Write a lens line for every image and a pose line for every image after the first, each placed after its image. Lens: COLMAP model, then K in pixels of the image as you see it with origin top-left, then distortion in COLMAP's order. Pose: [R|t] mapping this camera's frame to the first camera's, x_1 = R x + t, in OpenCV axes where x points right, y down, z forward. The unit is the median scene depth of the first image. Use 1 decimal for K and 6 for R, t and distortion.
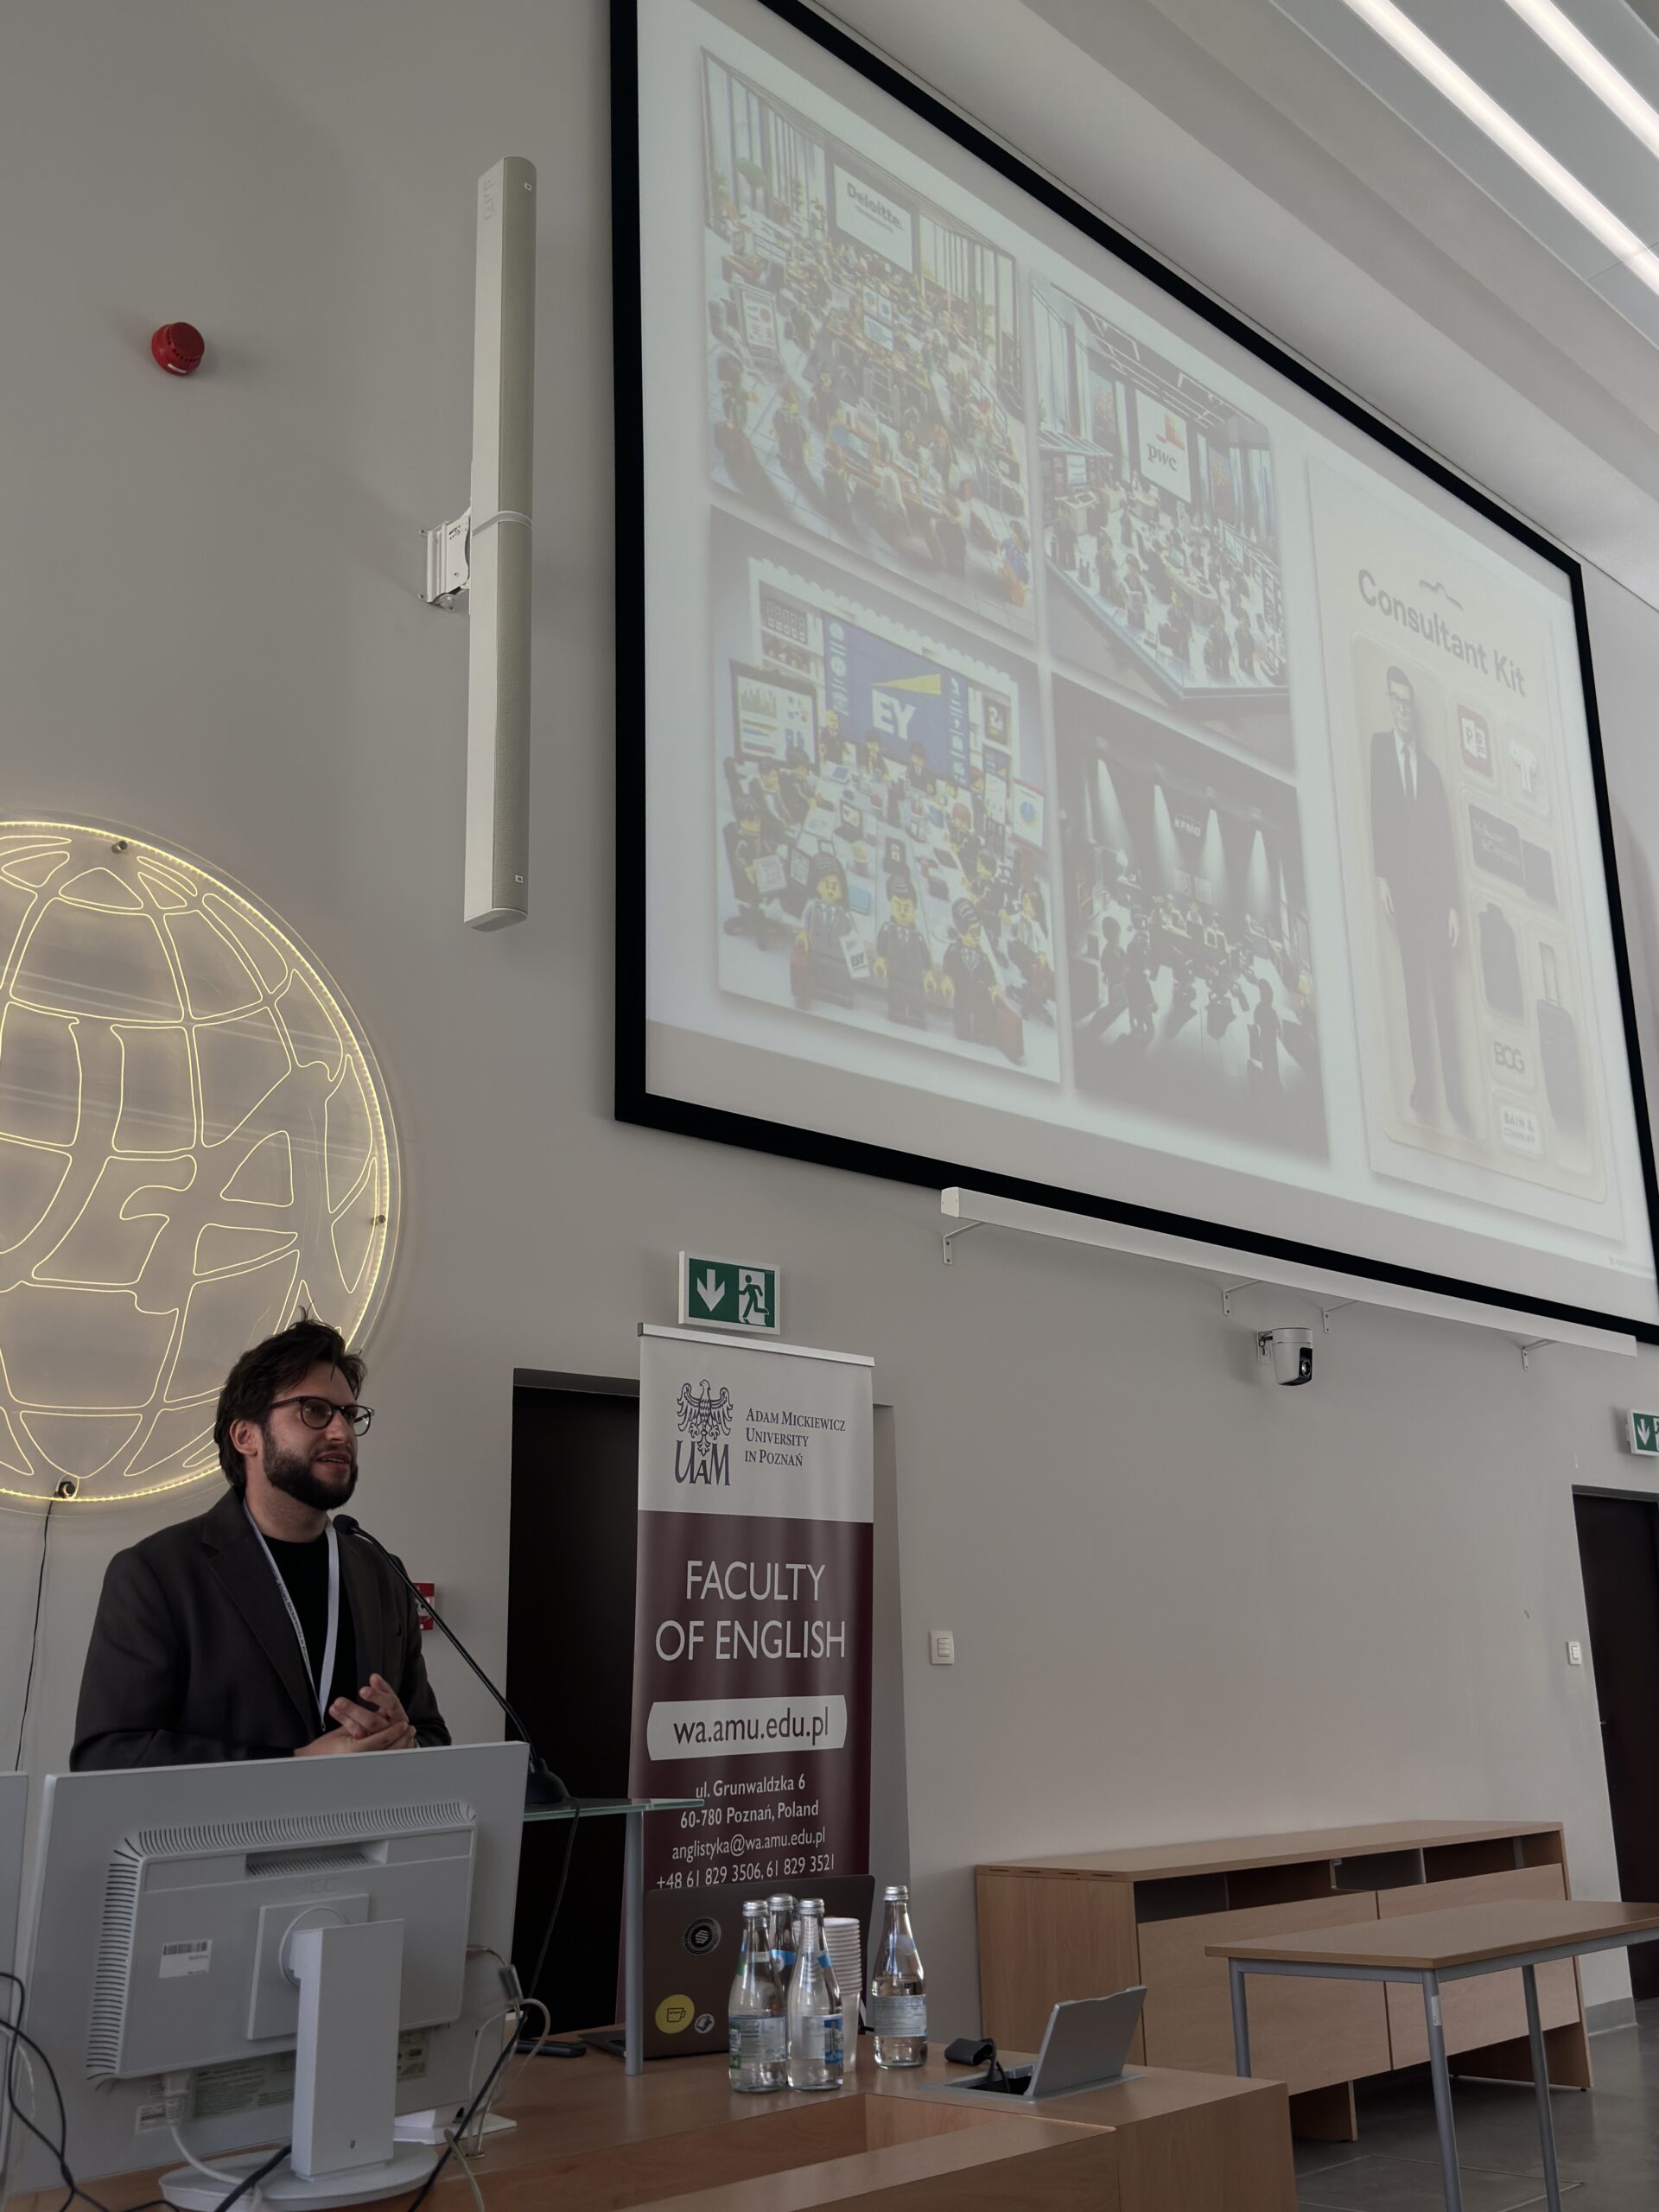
lens RADIAL K [[2157.9, 0, 838.2], [0, 2157.9, 1102.7], [0, 0, 1]] dist [0.113360, 0.000000]
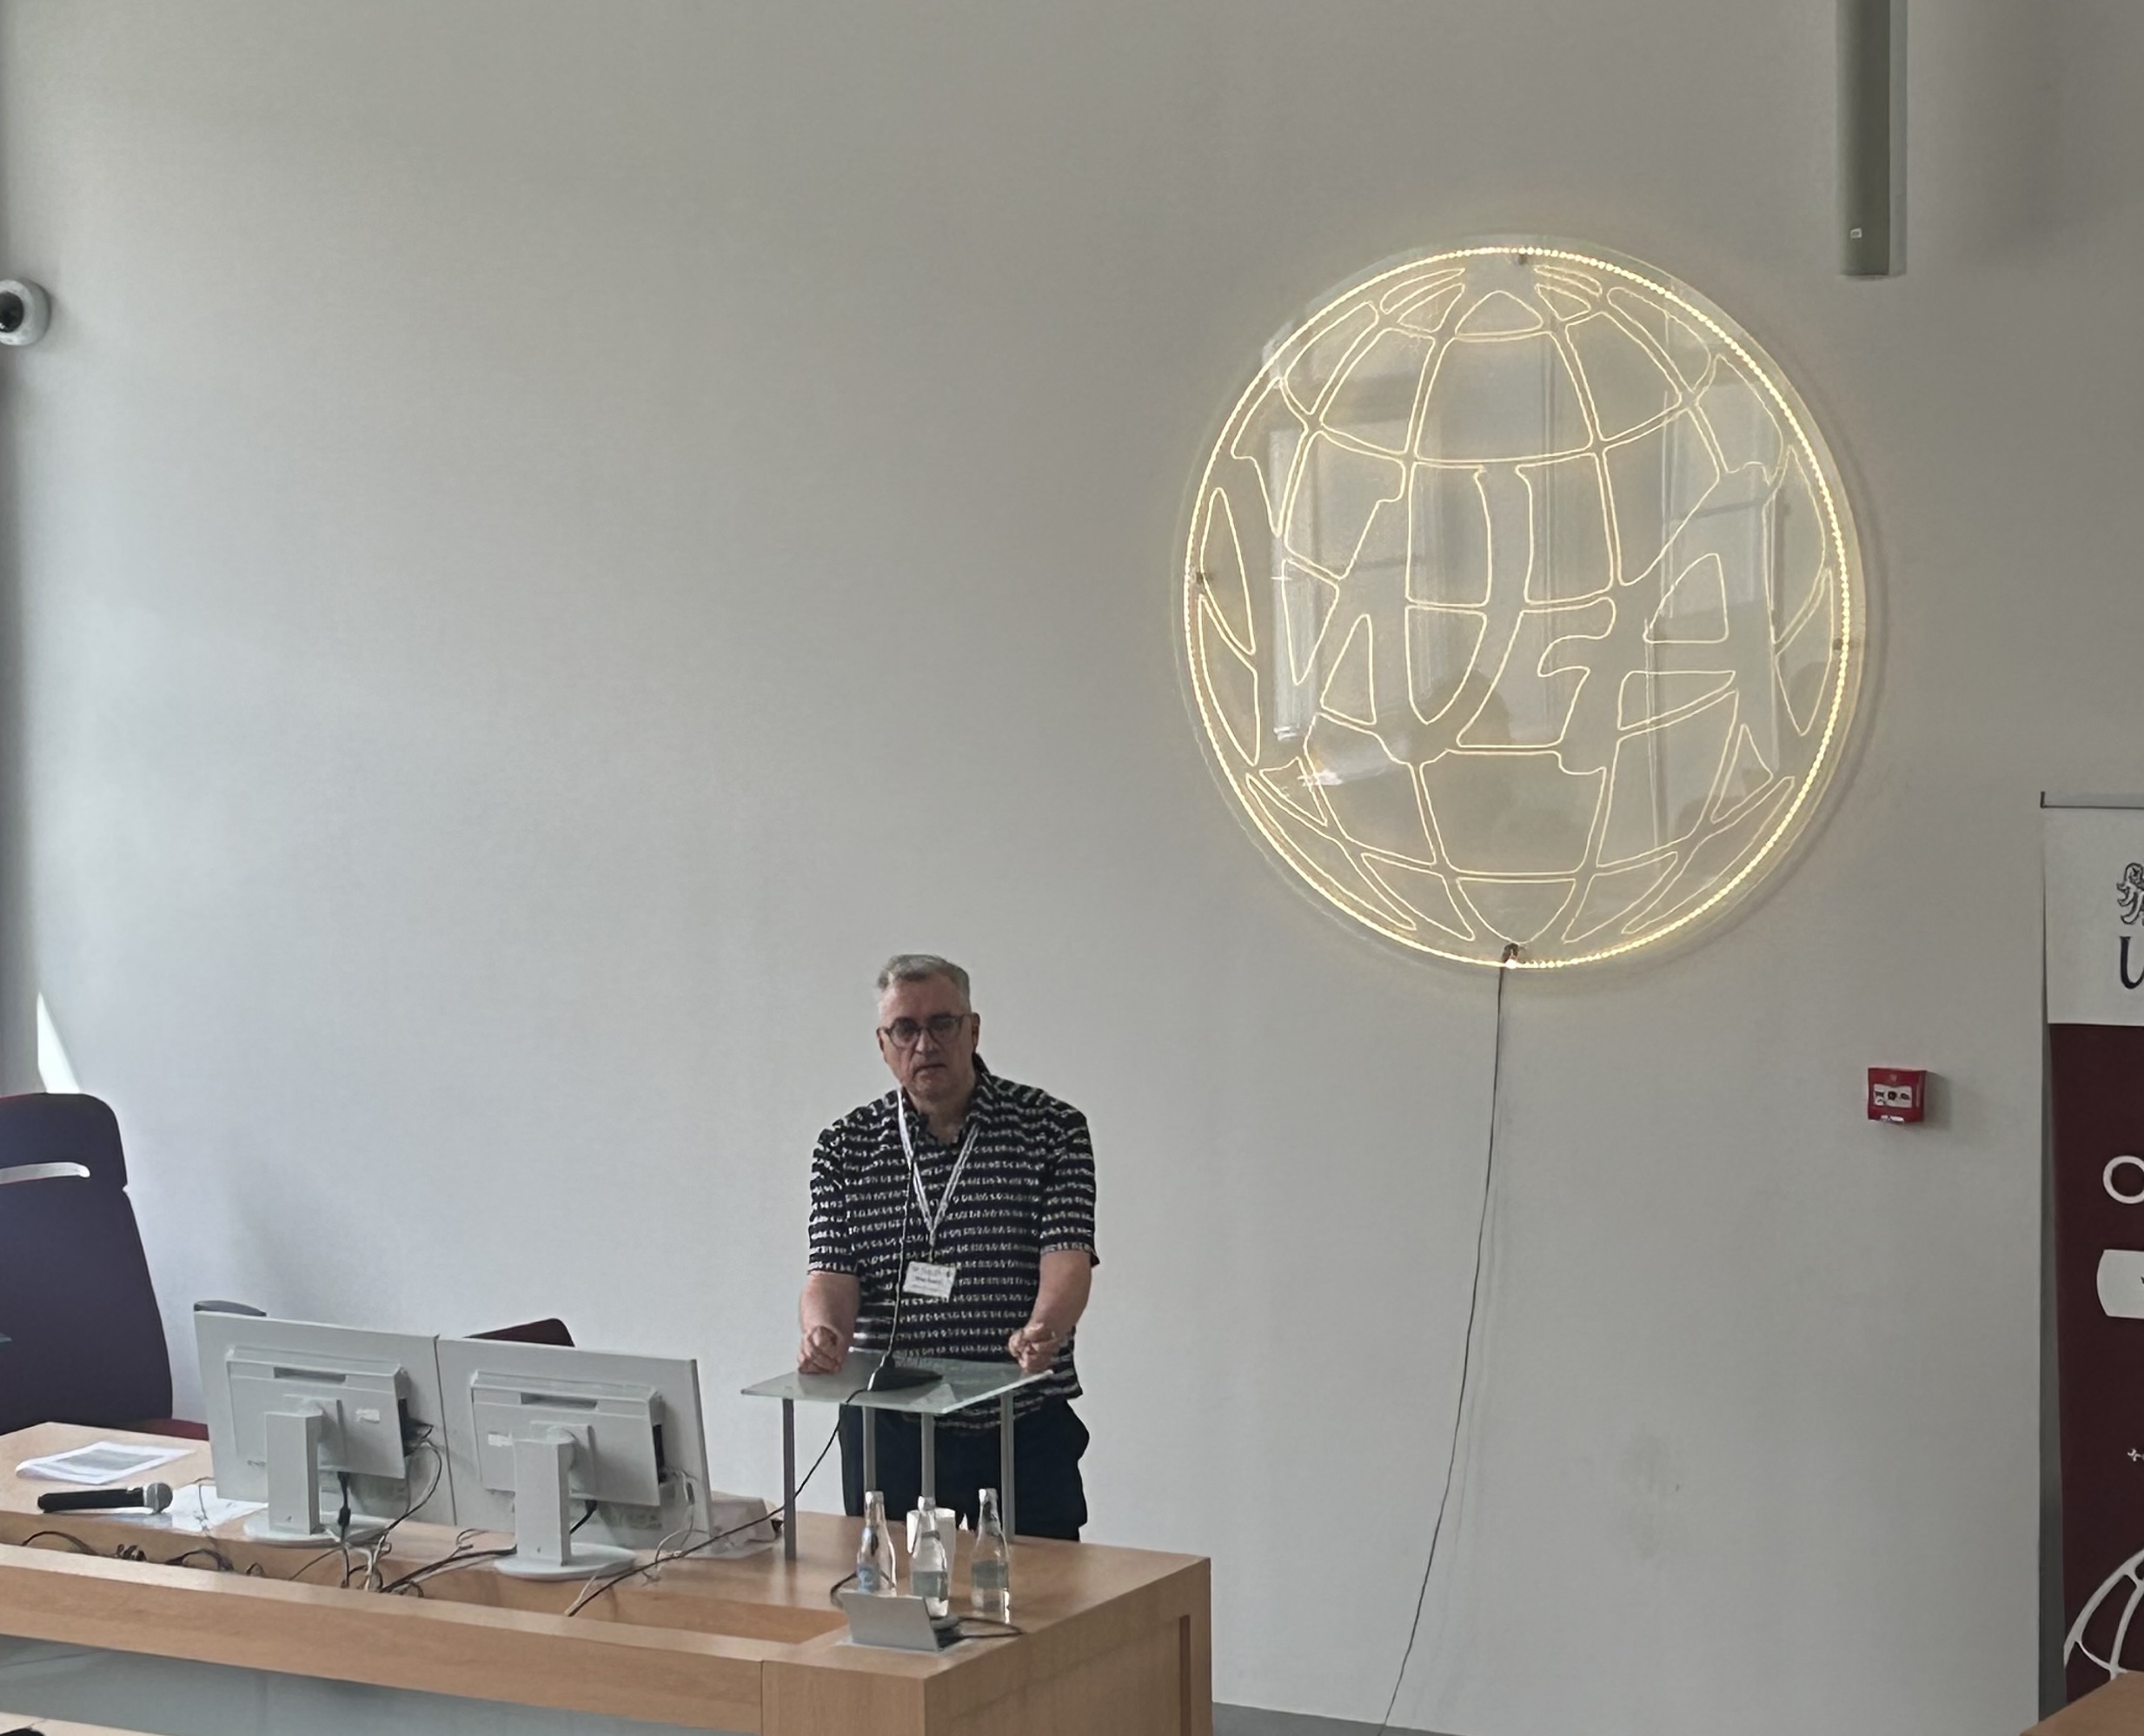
lens RADIAL K [[6223.2, 0, 833.8], [0, 6223.2, 752.3], [0, 0, 1]] dist [0.176442, 0.000000]
pose [[0.250932, 0.114345, -0.961228, 1.909064], [0.261276, 0.948143, 0.180996, -0.421090], [0.932077, -0.296563, 0.208043, 0.123447]]
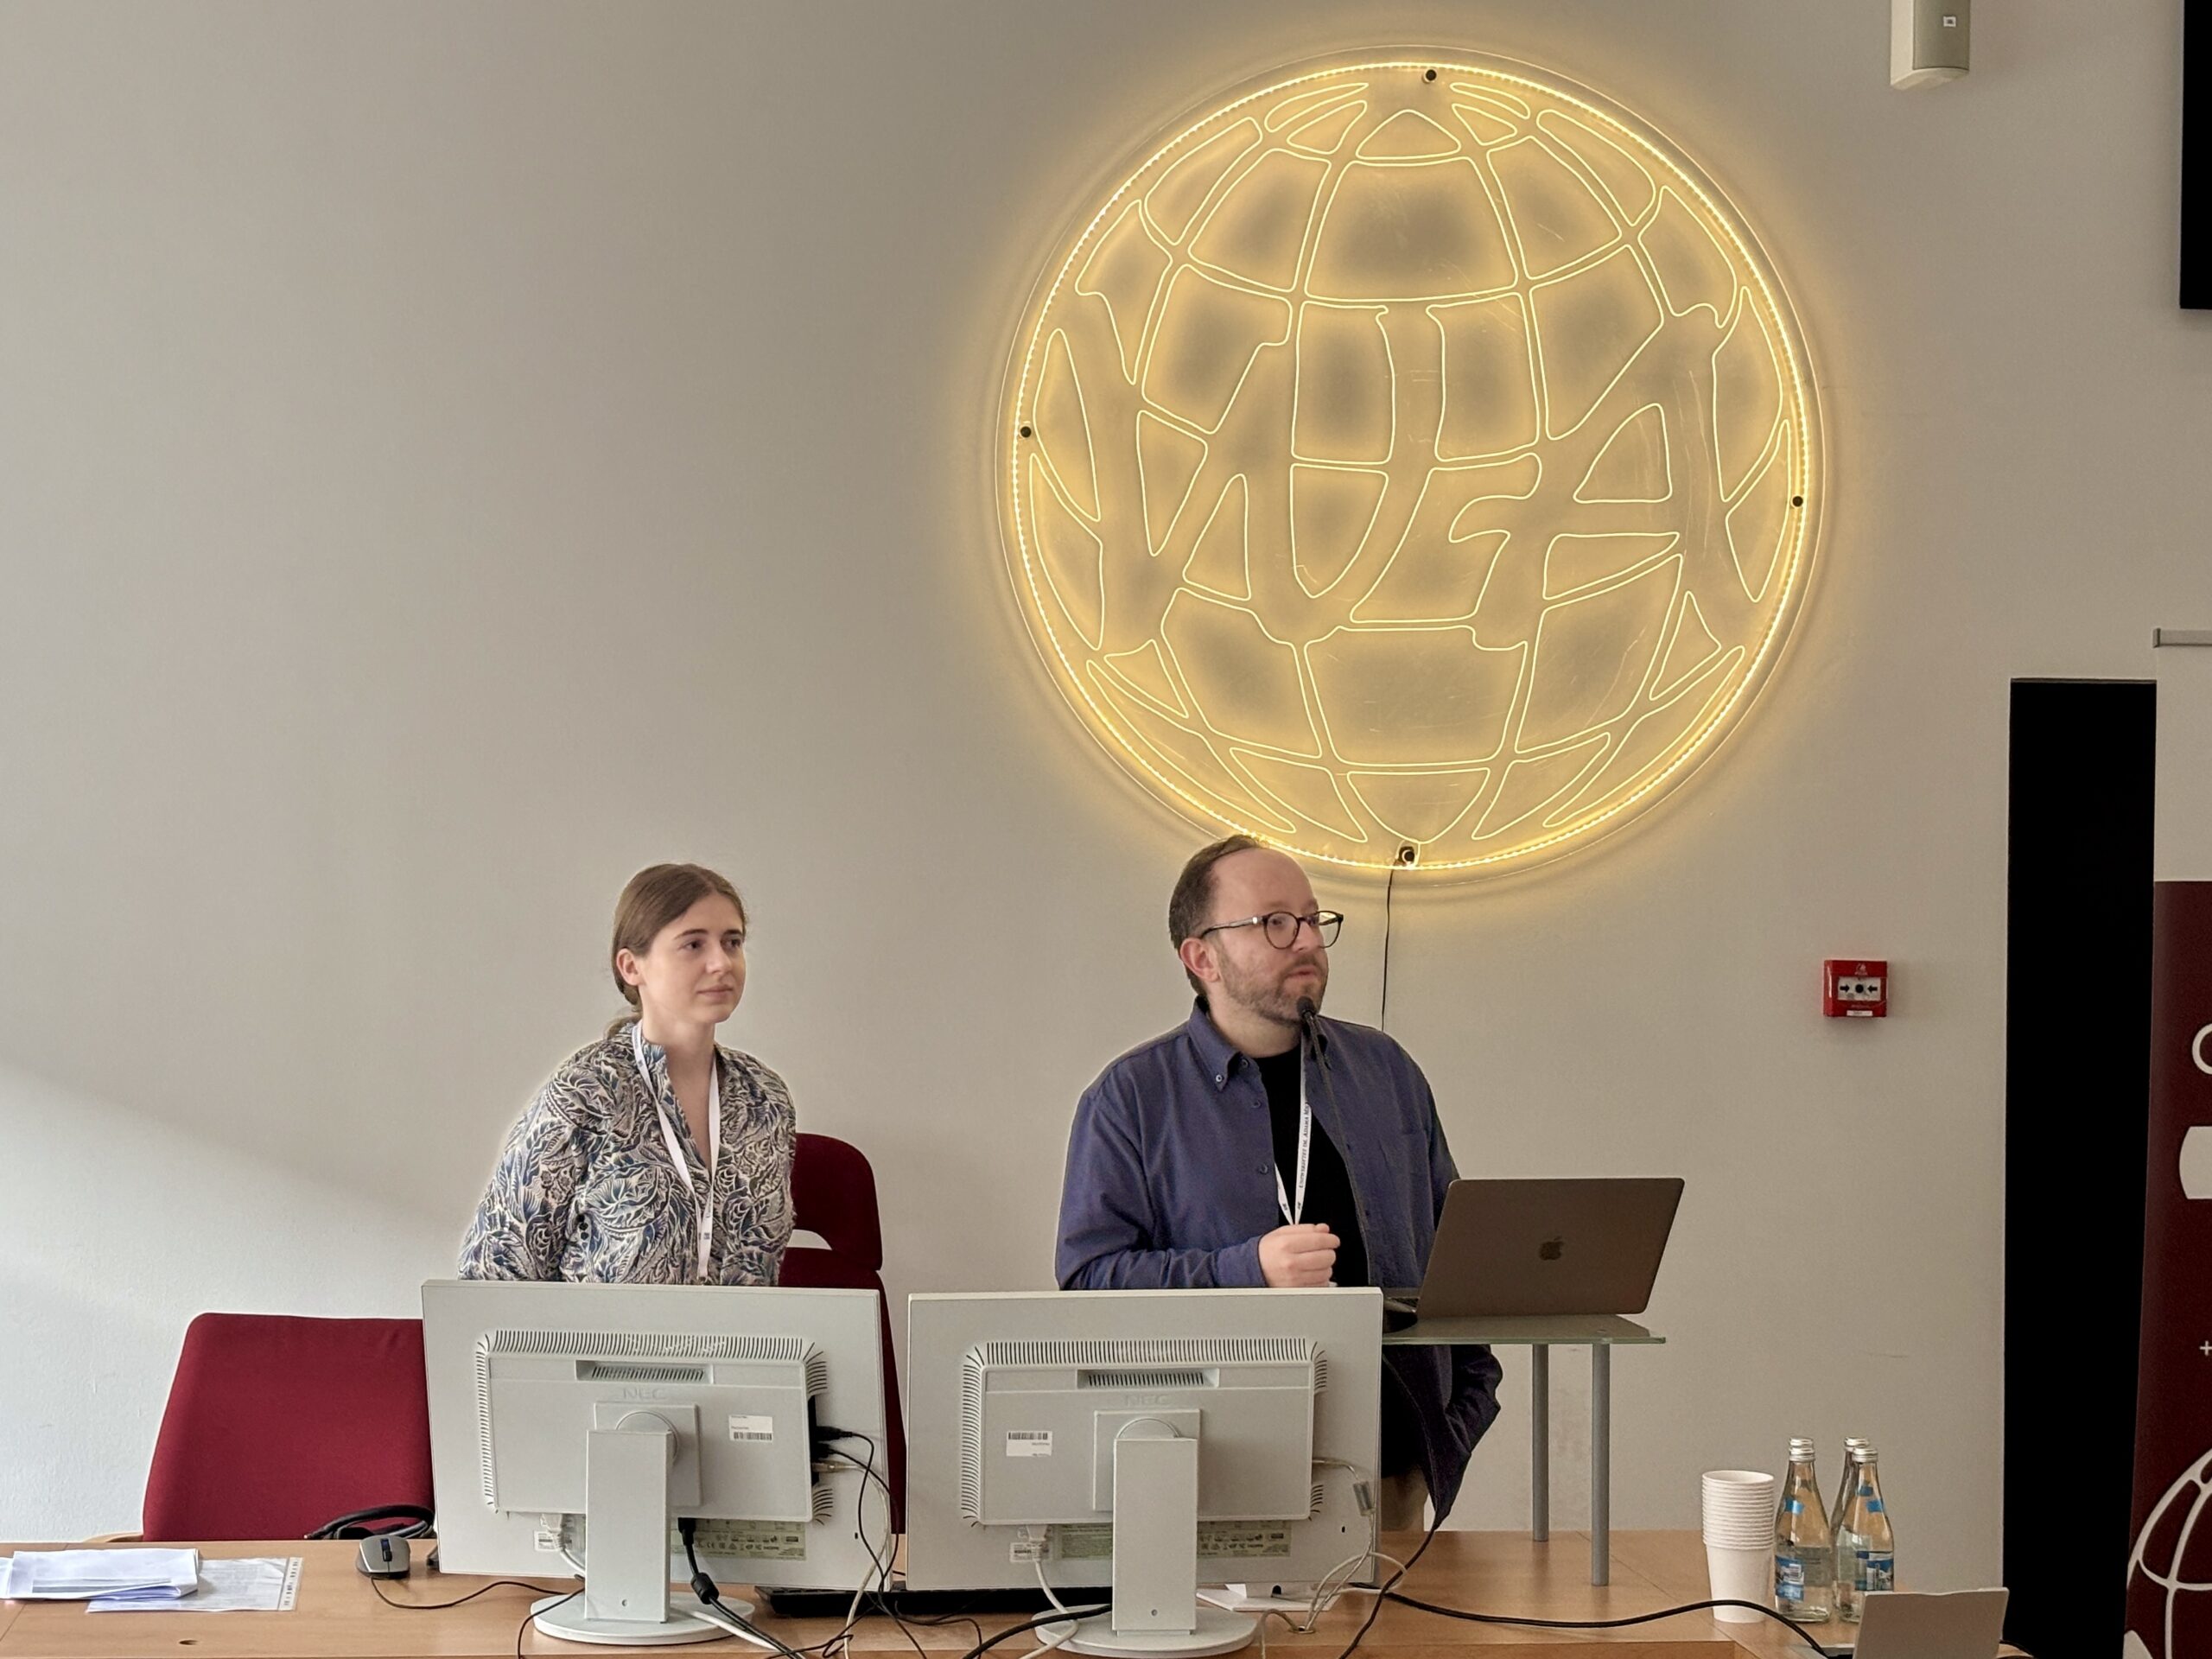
lens RADIAL K [[3427.4, 0, 913.2], [0, 3427.4, 862.8], [0, 0, 1]] dist [0.086931, 0.000000]
pose [[0.761549, 0.035066, -0.647158, 0.332025], [0.140938, 0.965679, 0.218175, -0.128074], [0.632598, -0.257360, 0.730470, -0.122955]]
